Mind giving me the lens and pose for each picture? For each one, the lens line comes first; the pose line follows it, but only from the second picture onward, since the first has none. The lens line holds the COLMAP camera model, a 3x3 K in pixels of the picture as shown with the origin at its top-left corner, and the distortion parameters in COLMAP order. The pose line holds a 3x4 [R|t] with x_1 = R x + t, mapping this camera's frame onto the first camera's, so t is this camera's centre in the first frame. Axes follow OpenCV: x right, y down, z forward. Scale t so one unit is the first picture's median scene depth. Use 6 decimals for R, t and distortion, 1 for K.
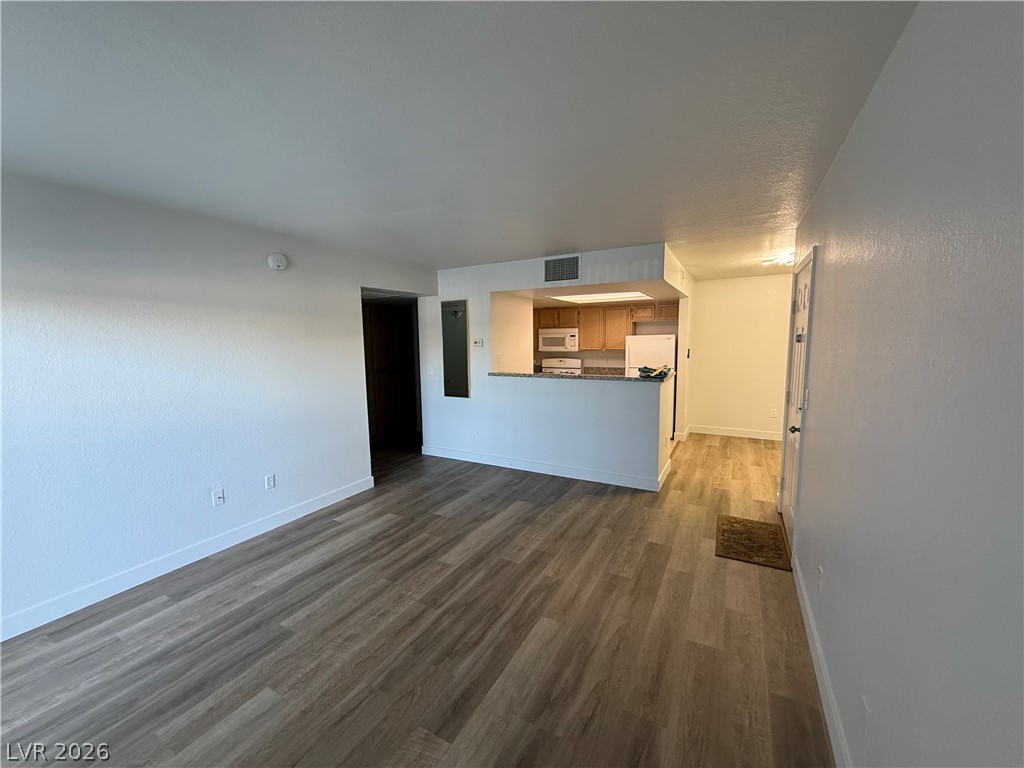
lens RADIAL K [[410.2, 0, 515.9], [0, 410.2, 384.0], [0, 0, 1]] dist [0.000100, -0.000016]
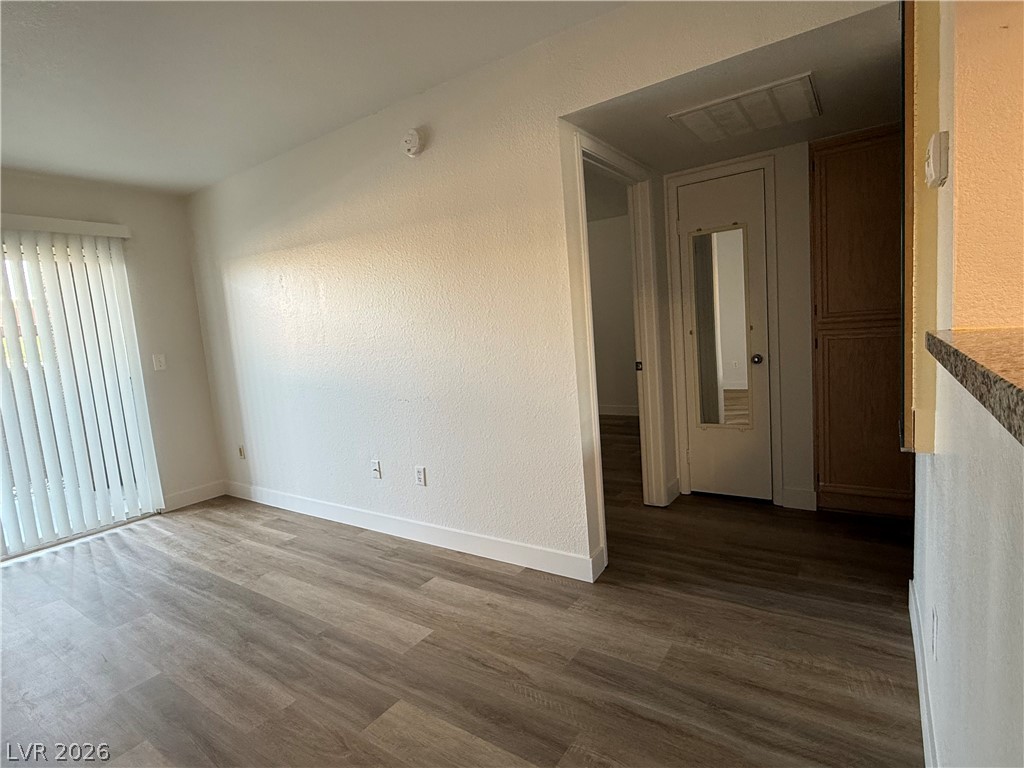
lens RADIAL K [[522.6, 0, 508.3], [0, 522.6, 381.2], [0, 0, 1]] dist [0.003145, 0.000435]
pose [[-0.115295, 0.120501, -0.985995, 0.254571], [-0.034172, 0.991546, 0.125176, -0.040636], [0.992743, 0.048126, -0.110203, 1.300594]]
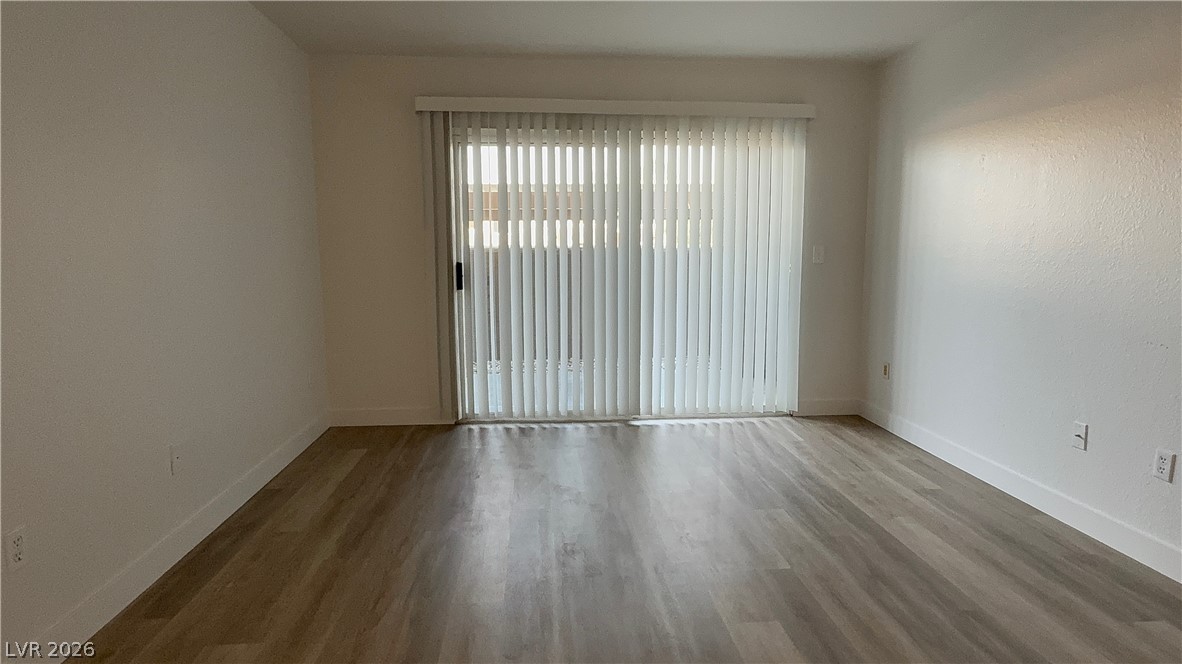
lens RADIAL K [[666.5, 0, 590.0], [0, 666.5, 344.6], [0, 0, 1]] dist [0.009687, 0.004874]
pose [[-0.839254, 0.090670, -0.536127, 0.329460], [-0.050354, 0.968802, 0.242668, -0.040258], [0.541403, 0.230656, -0.808505, 1.286832]]
